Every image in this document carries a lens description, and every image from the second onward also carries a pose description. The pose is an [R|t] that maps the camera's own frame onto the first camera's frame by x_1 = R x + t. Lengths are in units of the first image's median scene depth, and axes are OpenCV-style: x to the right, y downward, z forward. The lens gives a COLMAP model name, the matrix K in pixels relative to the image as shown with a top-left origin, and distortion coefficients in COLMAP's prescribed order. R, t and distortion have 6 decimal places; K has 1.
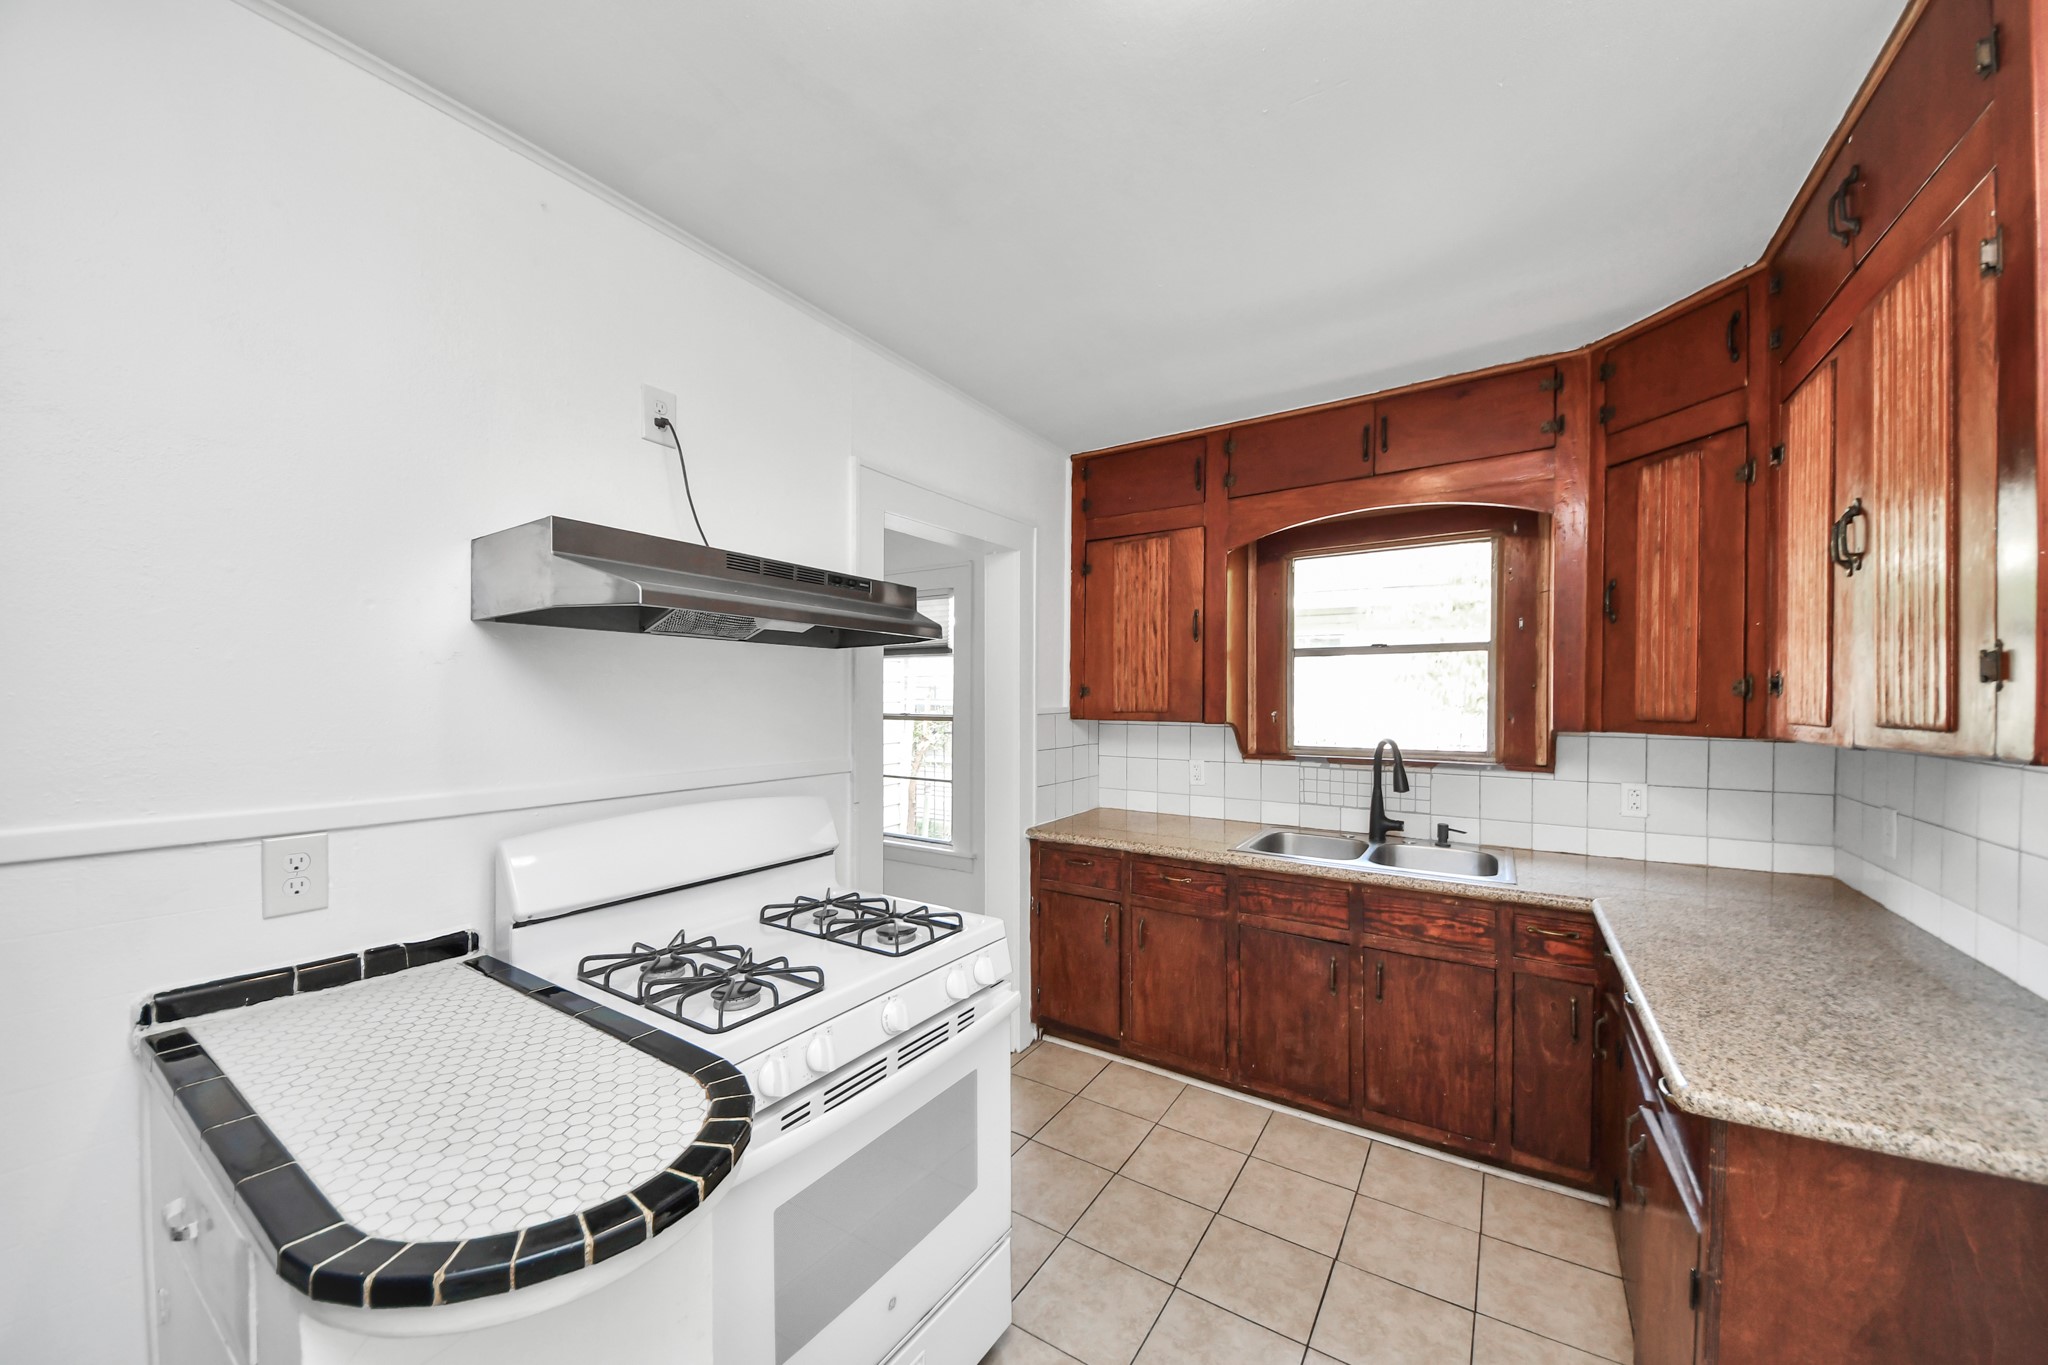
lens RADIAL K [[739.7, 0, 1021.3], [0, 739.7, 692.5], [0, 0, 1]] dist [0.024080, -0.014405]
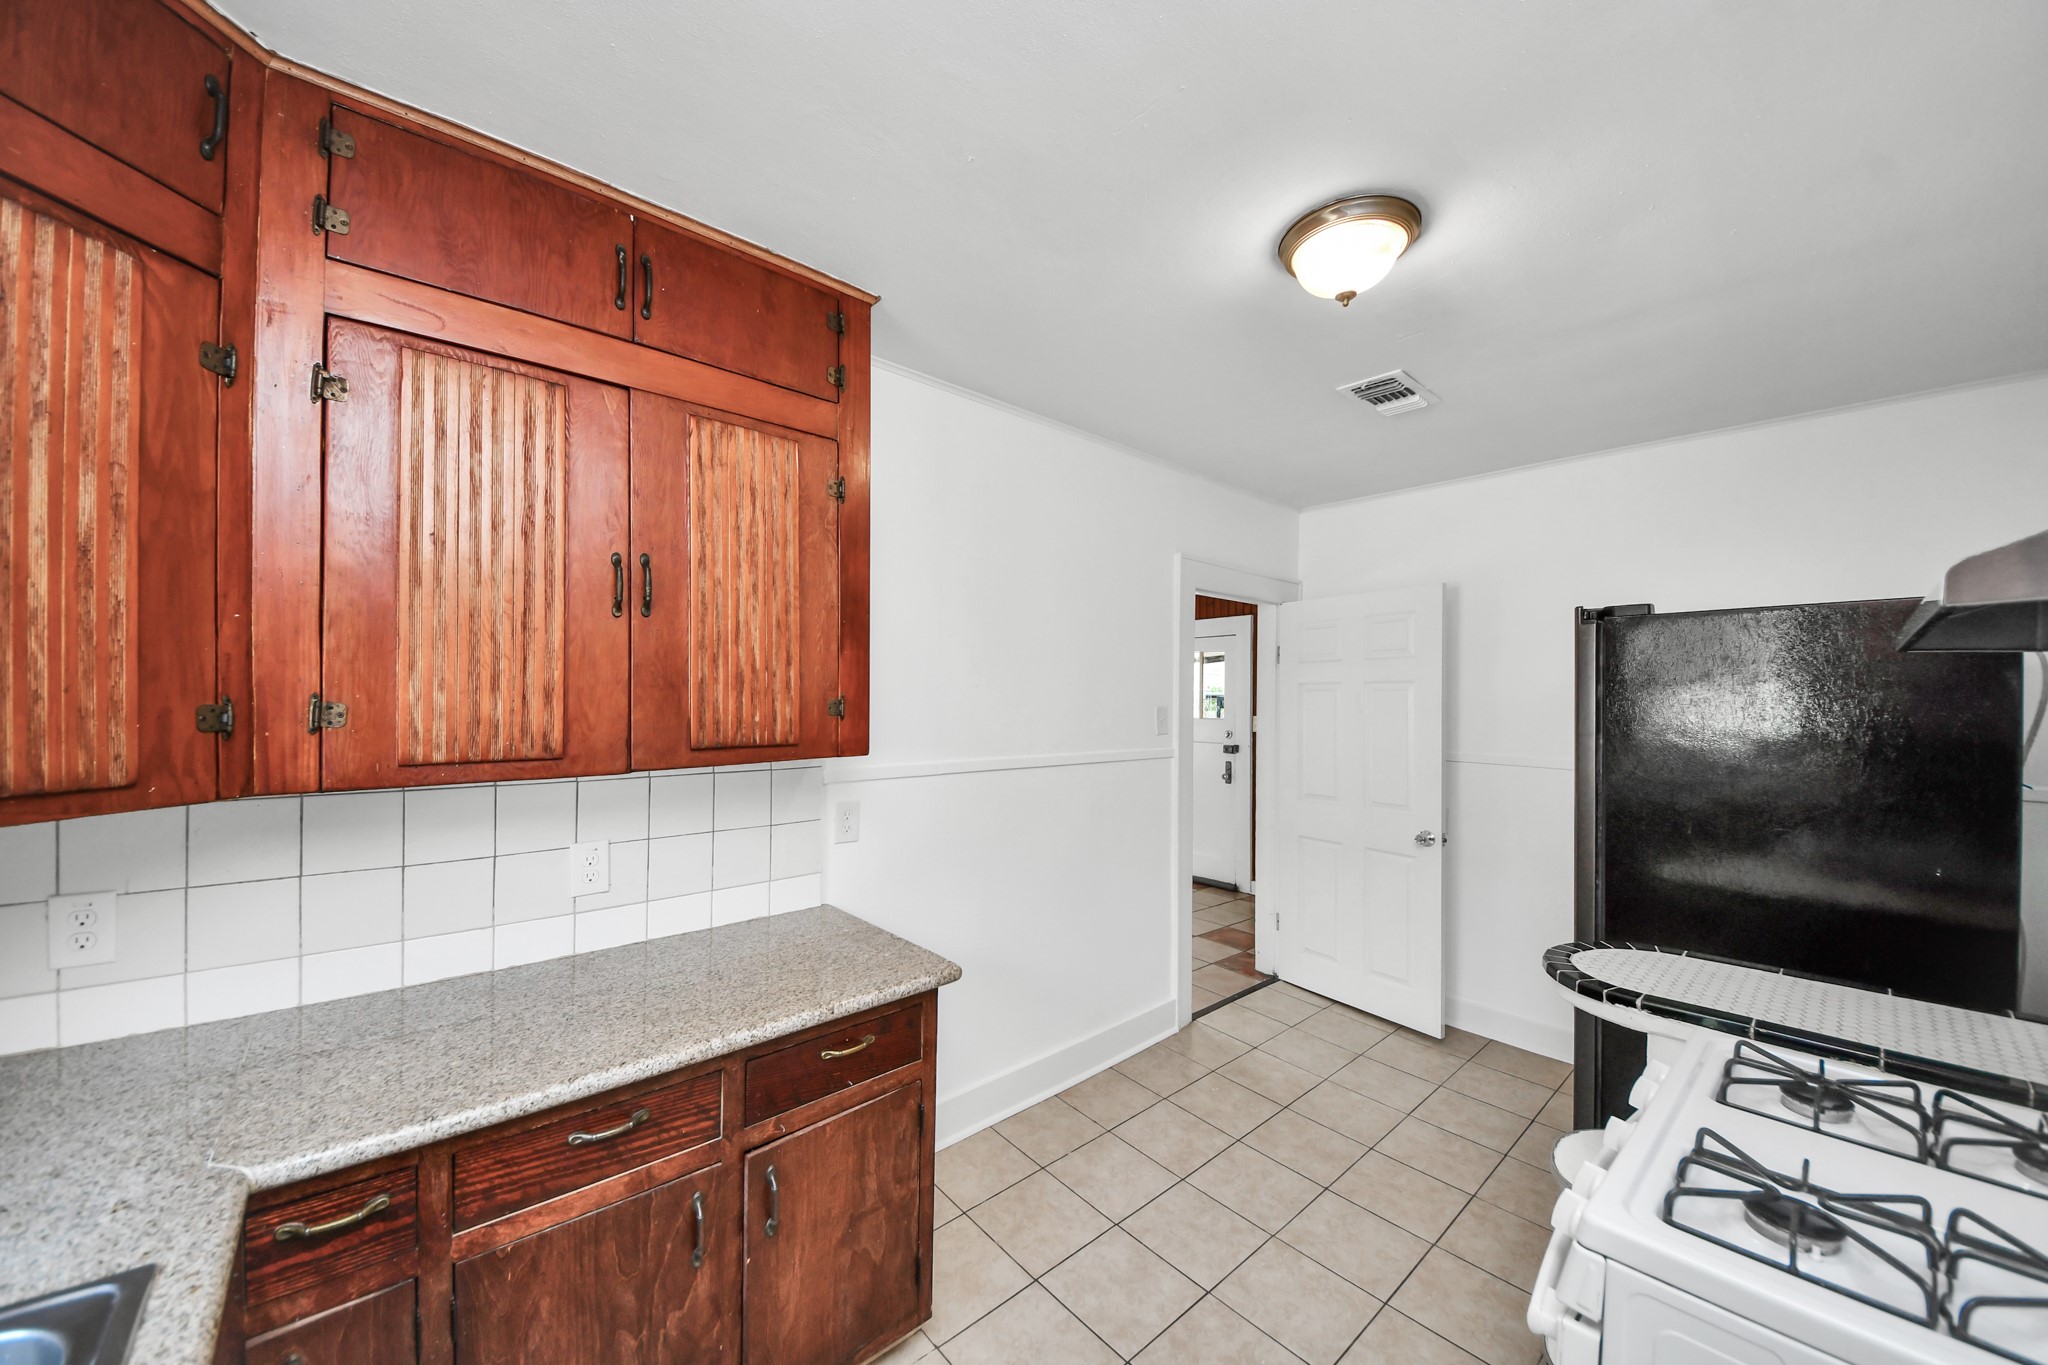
lens RADIAL K [[735.9, 0, 1024.2], [0, 735.9, 691.4], [0, 0, 1]] dist [0.021874, -0.018124]
pose [[-0.963389, -0.008825, 0.267963, 0.123168], [-0.013071, 0.999816, -0.014068, -0.017578], [-0.267790, -0.017055, -0.963326, 0.928451]]
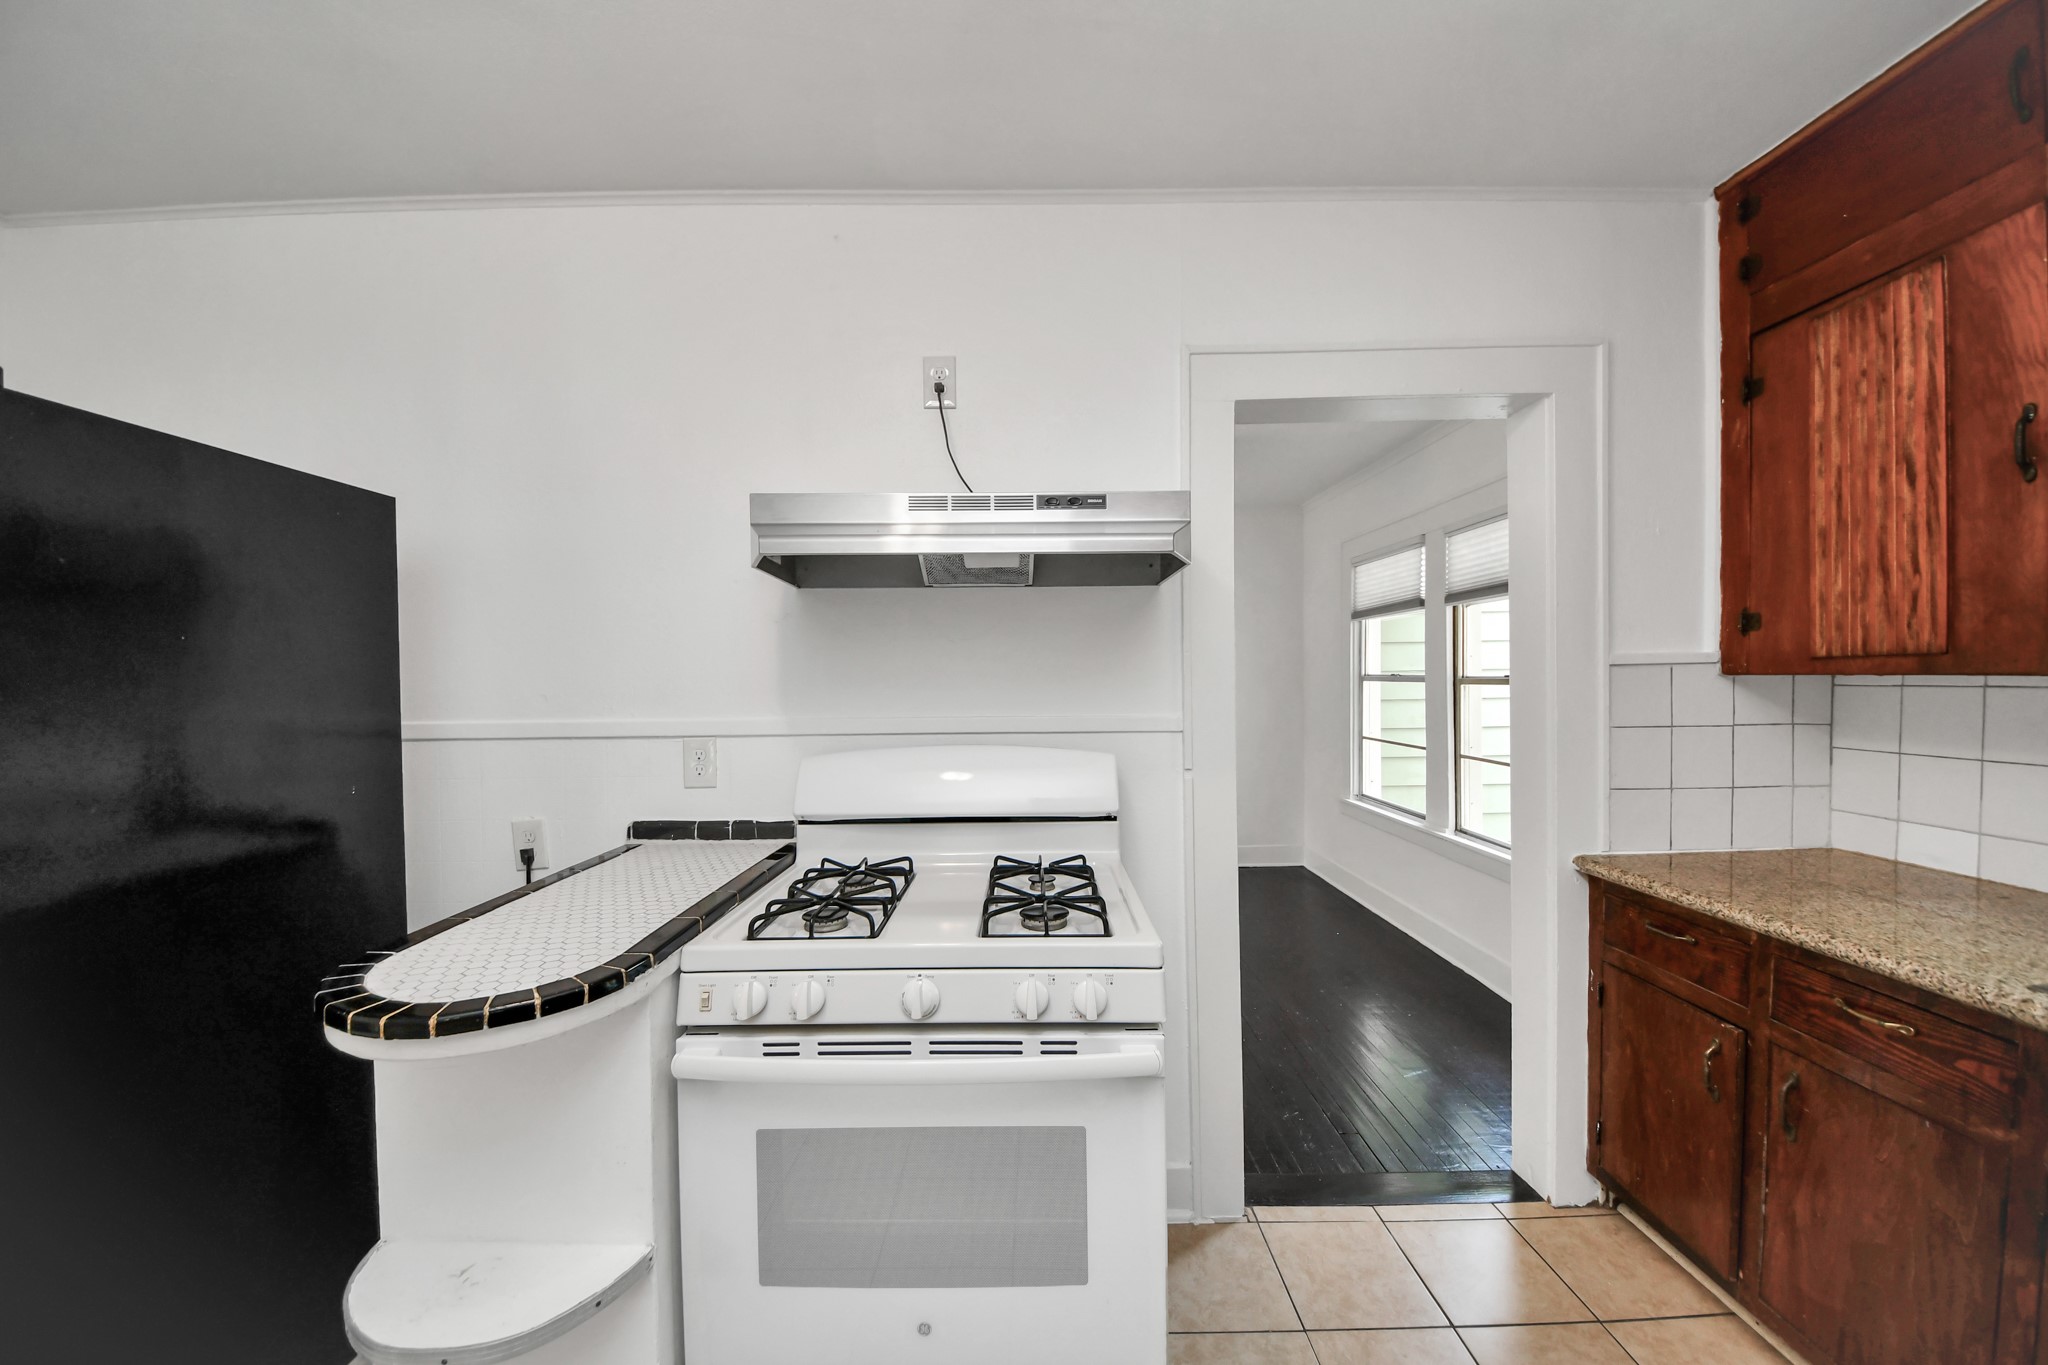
lens RADIAL K [[739.7, 0, 1021.3], [0, 739.7, 692.5], [0, 0, 1]] dist [0.024080, -0.014405]
pose [[0.544927, 0.007820, -0.838447, 0.286538], [0.017082, 0.999645, 0.020426, 0.033608], [0.838310, -0.025453, 0.544600, 0.306324]]
